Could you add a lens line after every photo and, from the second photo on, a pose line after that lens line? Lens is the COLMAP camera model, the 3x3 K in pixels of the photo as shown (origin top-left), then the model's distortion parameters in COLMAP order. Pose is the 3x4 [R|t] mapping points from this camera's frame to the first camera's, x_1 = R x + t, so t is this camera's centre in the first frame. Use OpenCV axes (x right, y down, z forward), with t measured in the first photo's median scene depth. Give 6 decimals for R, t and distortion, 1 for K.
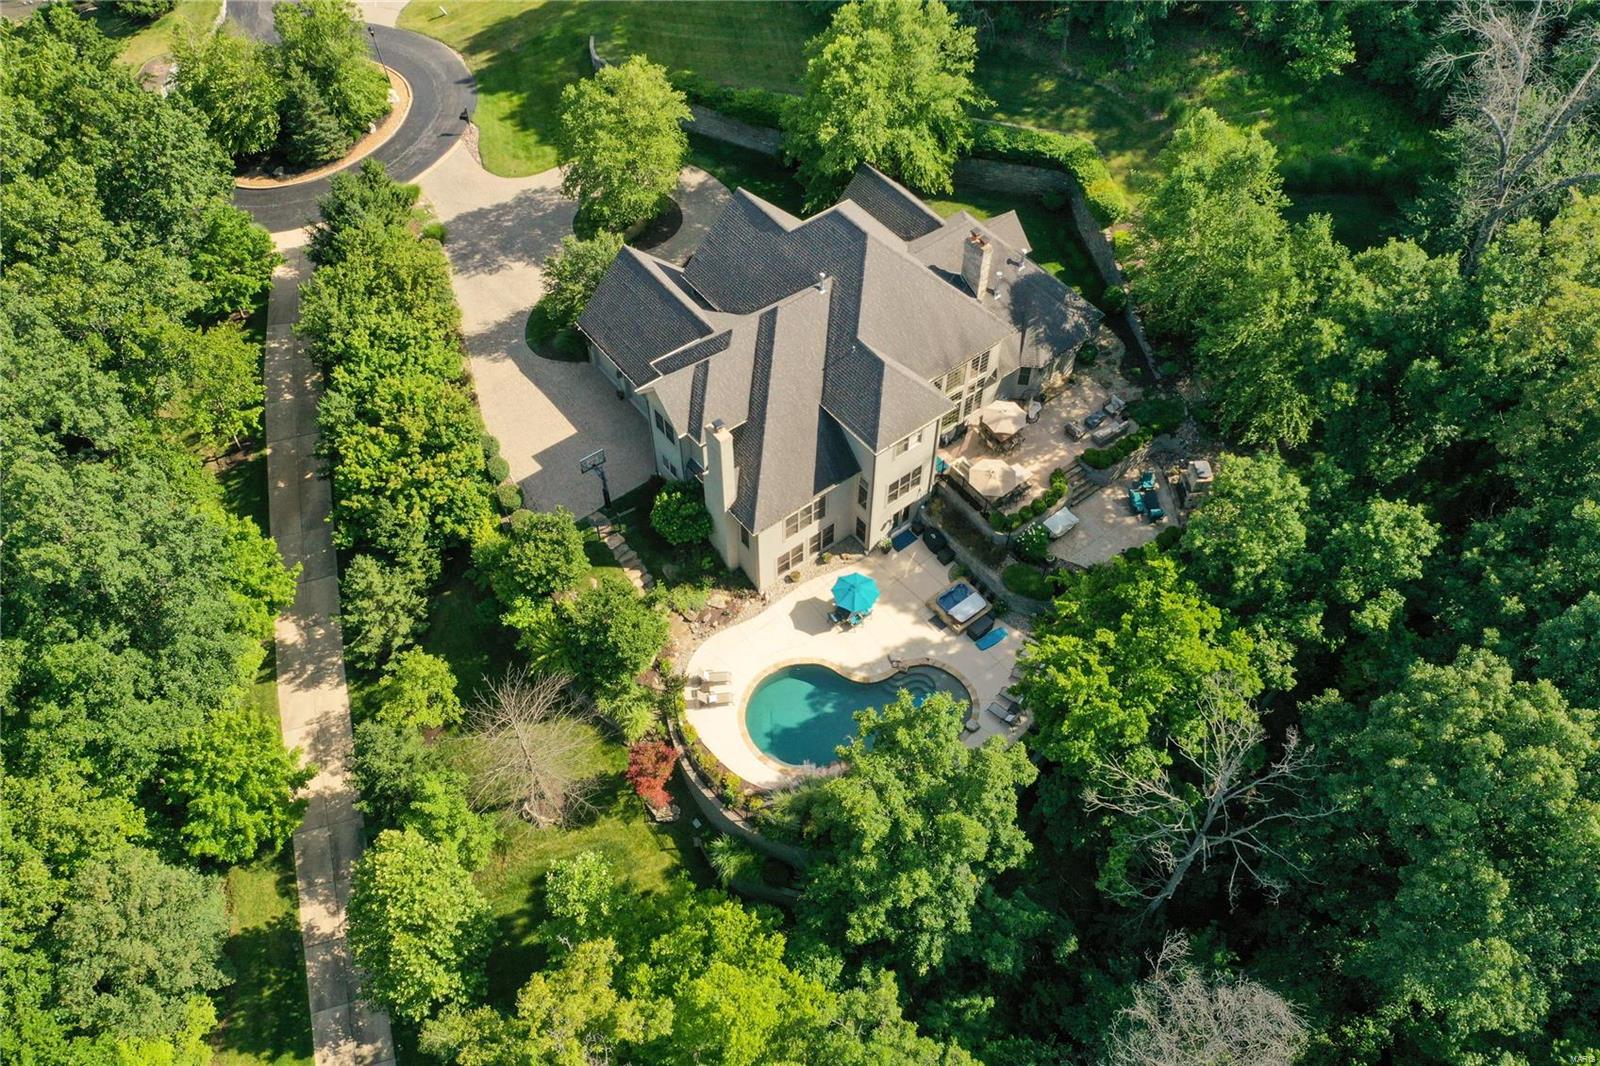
lens RADIAL K [[1250.2, 0, 800.0], [0, 1250.2, 533.0], [0, 0, 1]] dist [-0.010857, -0.010621]
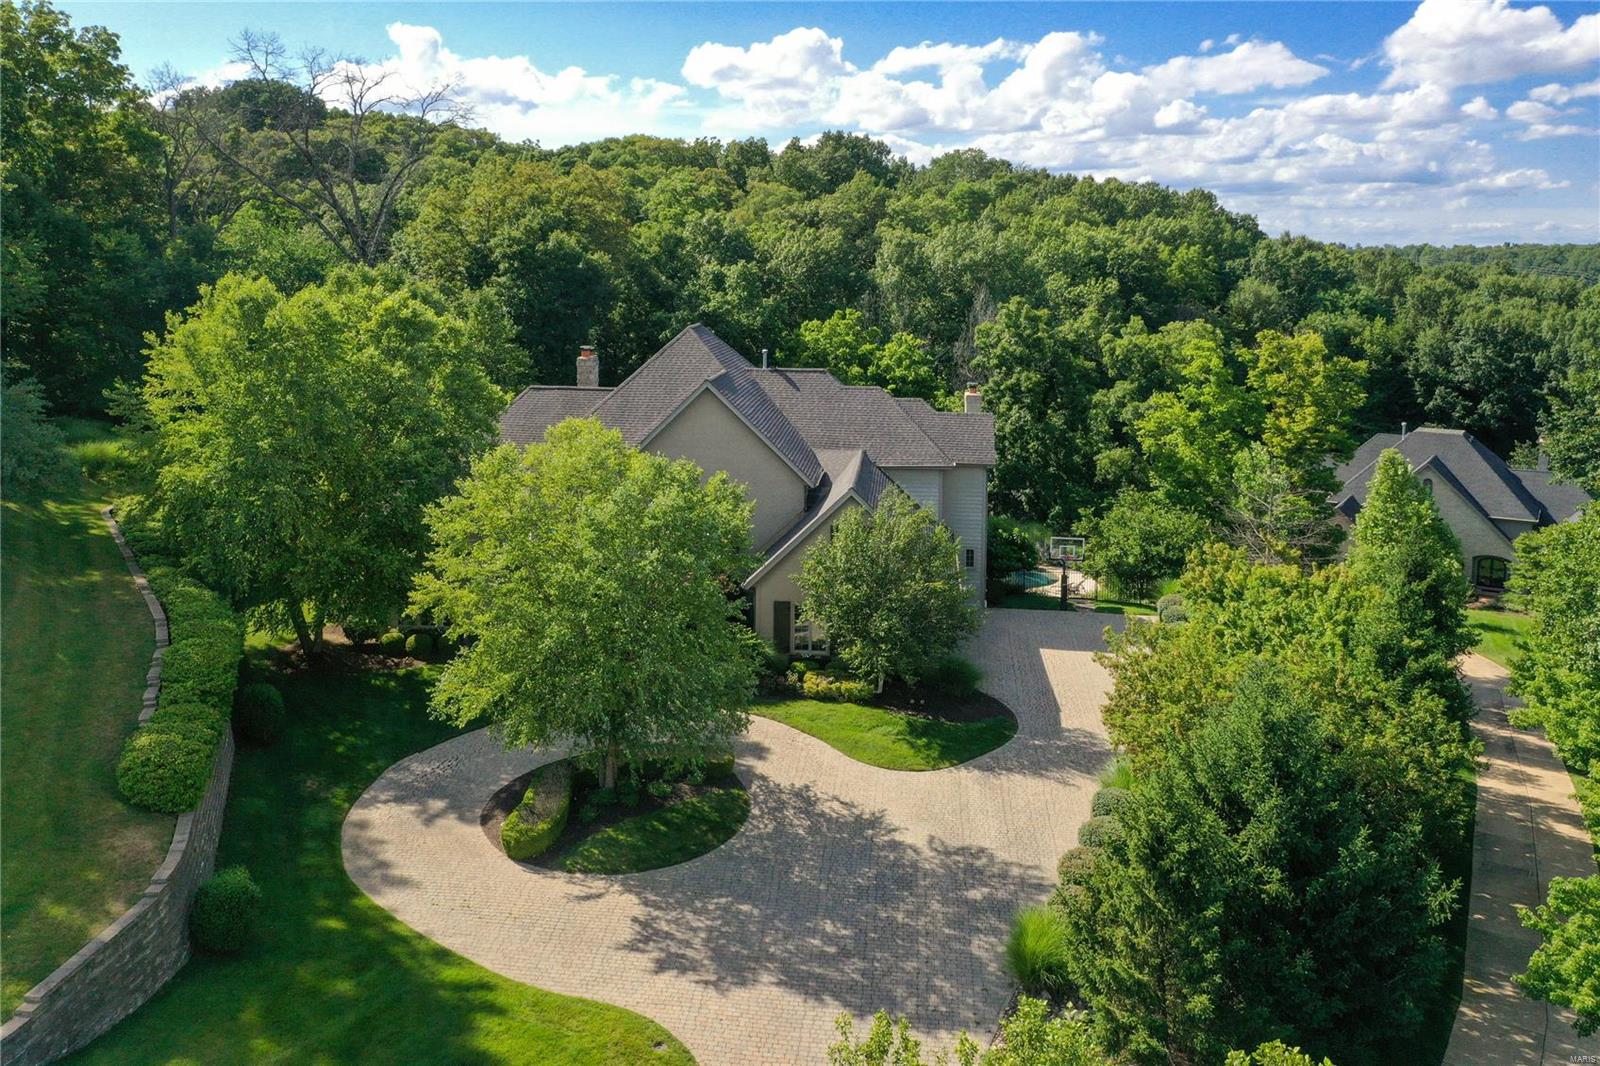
lens RADIAL K [[1243.1, 0, 797.4], [0, 1243.1, 470.6], [0, 0, 1]] dist [0.015217, -0.000219]
pose [[-0.727914, -0.089504, 0.679801, -0.550633], [0.552105, 0.511409, 0.658514, -0.667893], [-0.406596, 0.854663, -0.322847, 1.231804]]
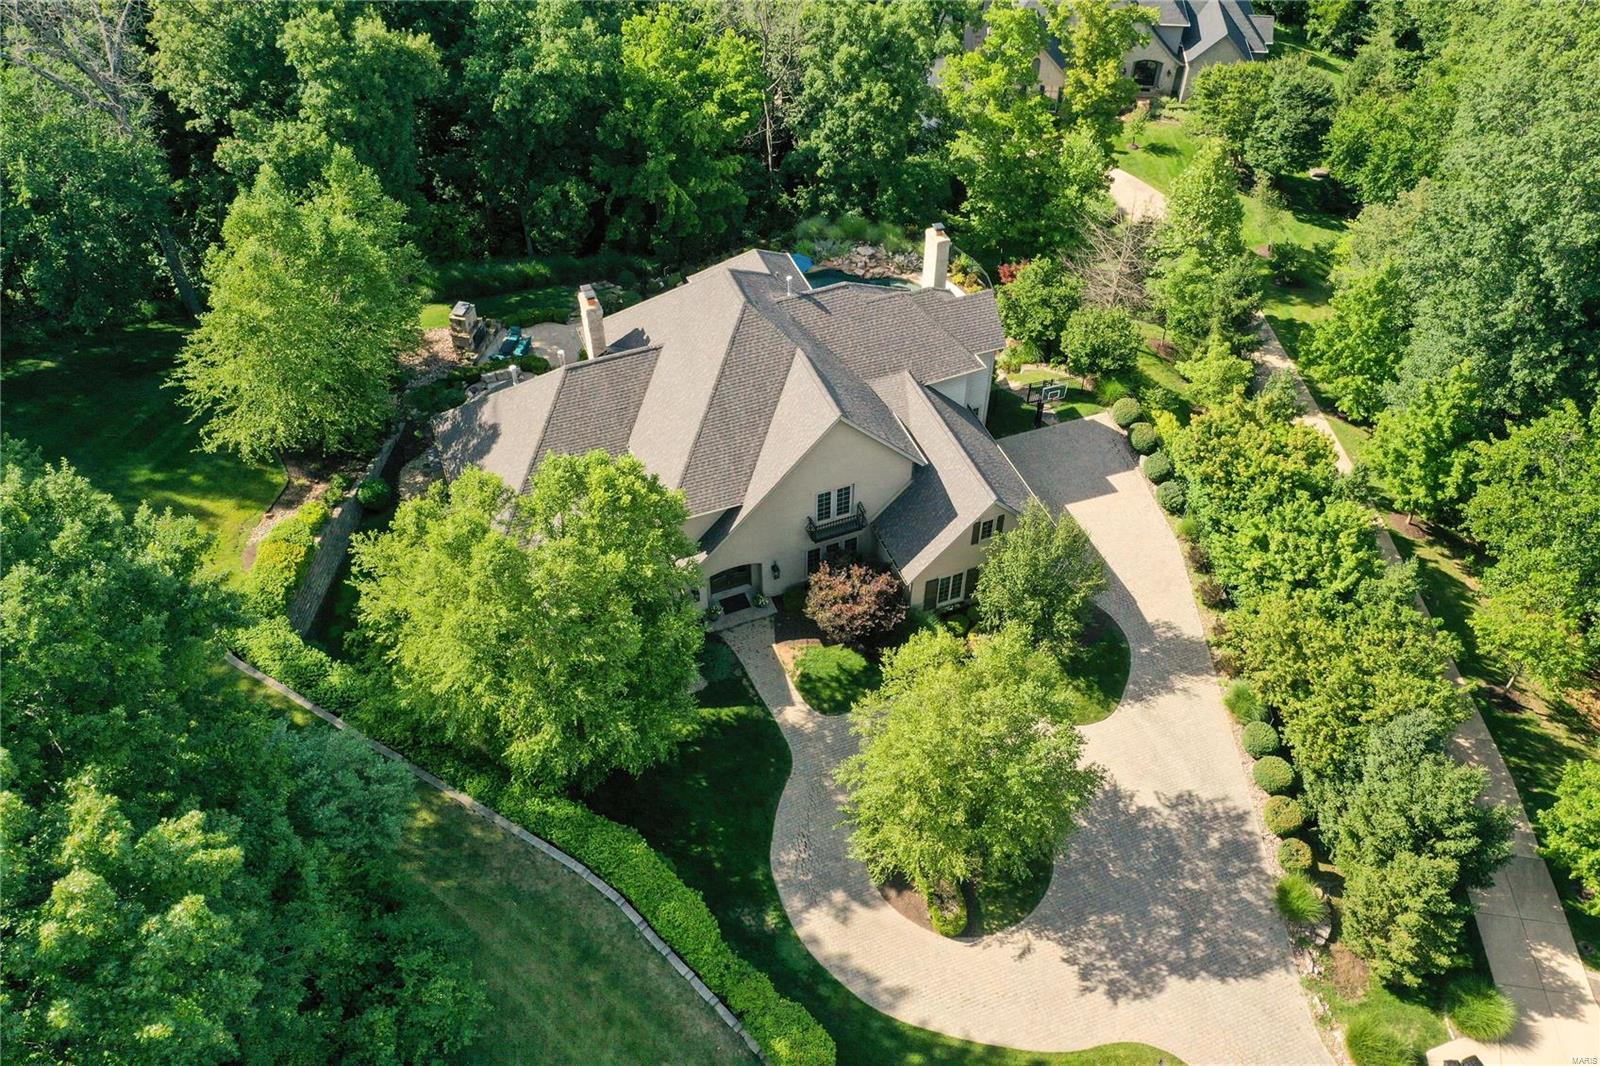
lens RADIAL K [[1268.5, 0, 806.8], [0, 1268.5, 513.9], [0, 0, 1]] dist [-0.011574, -0.007975]
pose [[-0.957985, -0.200983, 0.204622, -0.194587], [0.229391, -0.108628, 0.967254, -0.999694], [-0.172174, 0.973553, 0.150168, 0.938883]]
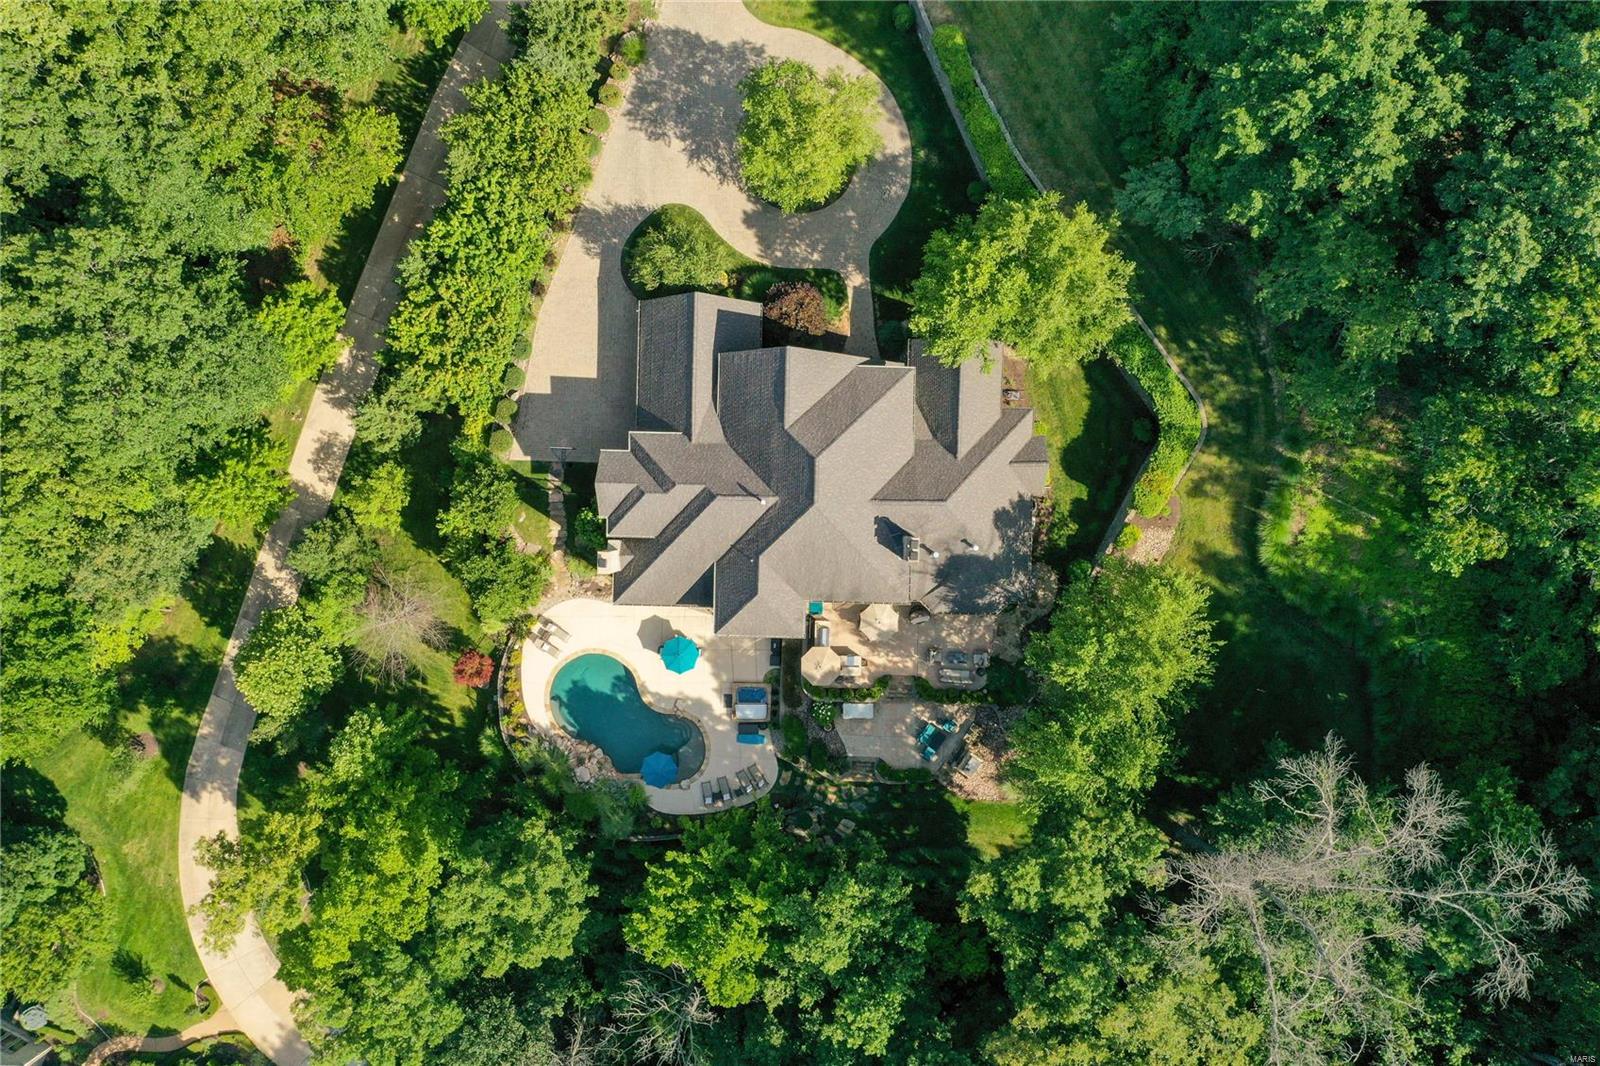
lens RADIAL K [[1250.2, 0, 800.0], [0, 1250.2, 533.0], [0, 0, 1]] dist [-0.010857, -0.010621]
pose [[0.774254, 0.632860, 0.004282, 0.051716], [-0.499432, 0.606833, 0.618322, -0.819533], [0.388713, -0.480877, 0.785913, 0.117485]]
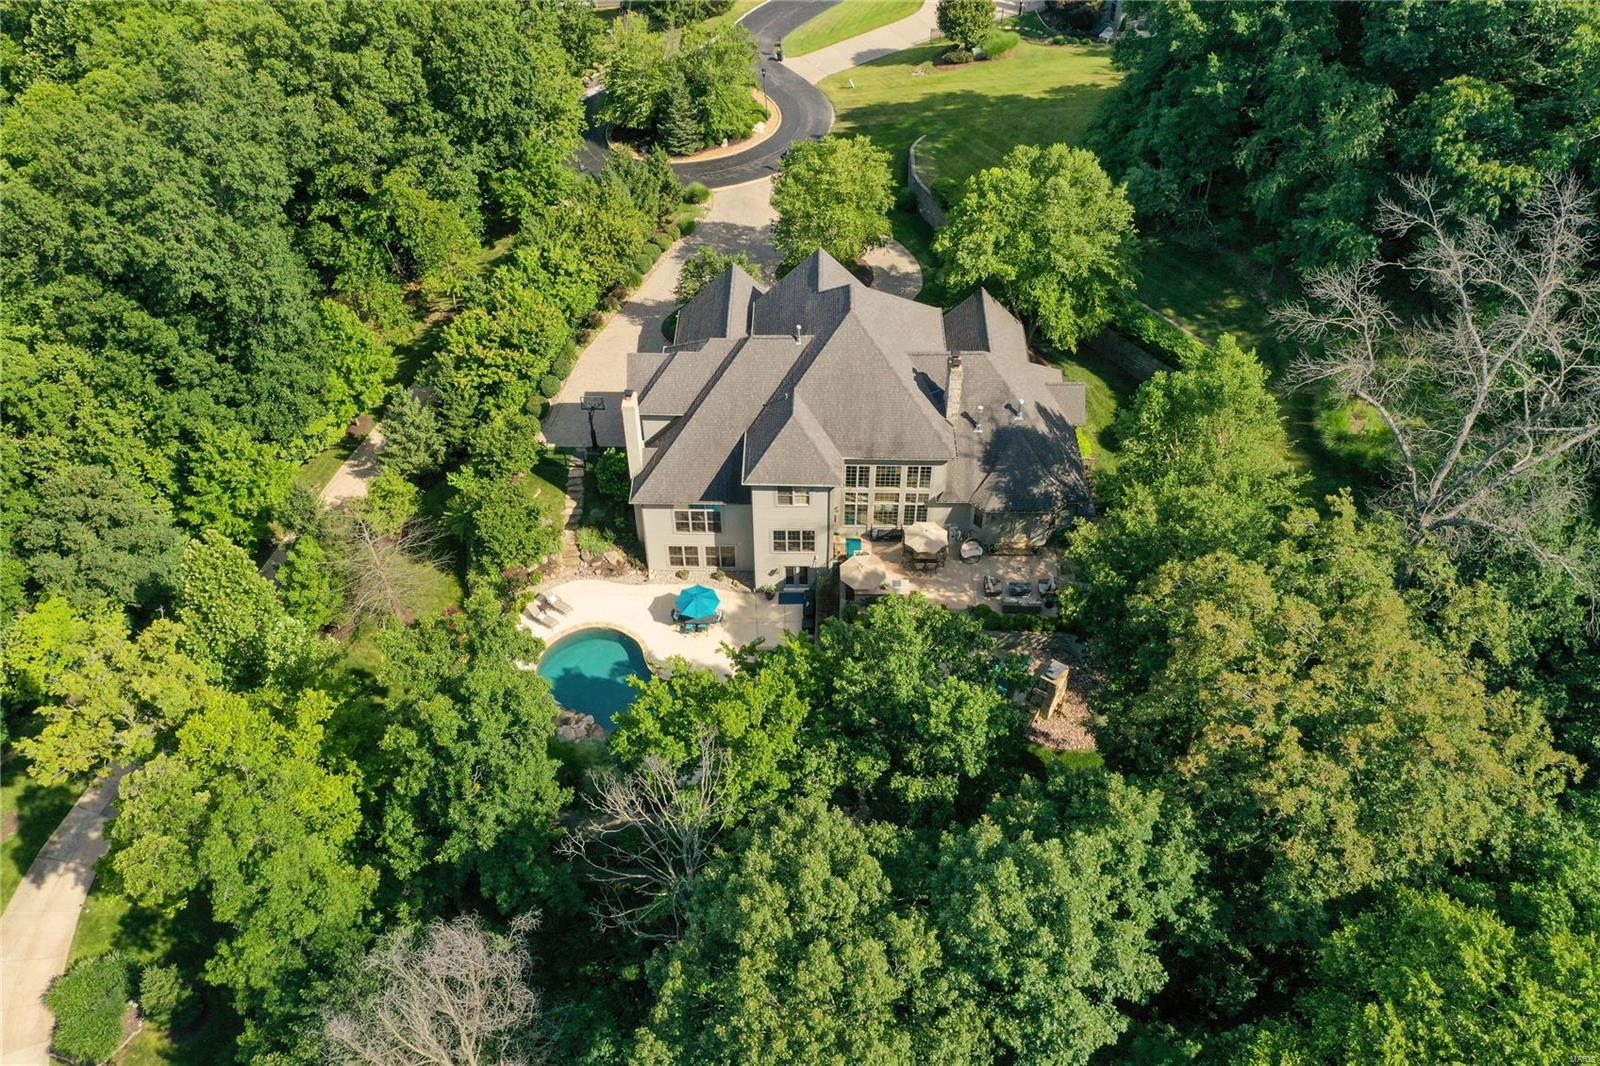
lens RADIAL K [[1250.2, 0, 800.0], [0, 1250.2, 533.0], [0, 0, 1]] dist [-0.010857, -0.010621]
pose [[0.779340, 0.440496, -0.445638, 0.539513], [-0.493493, 0.869744, -0.003322, -0.042543], [0.386128, 0.222508, 0.895207, 0.054994]]
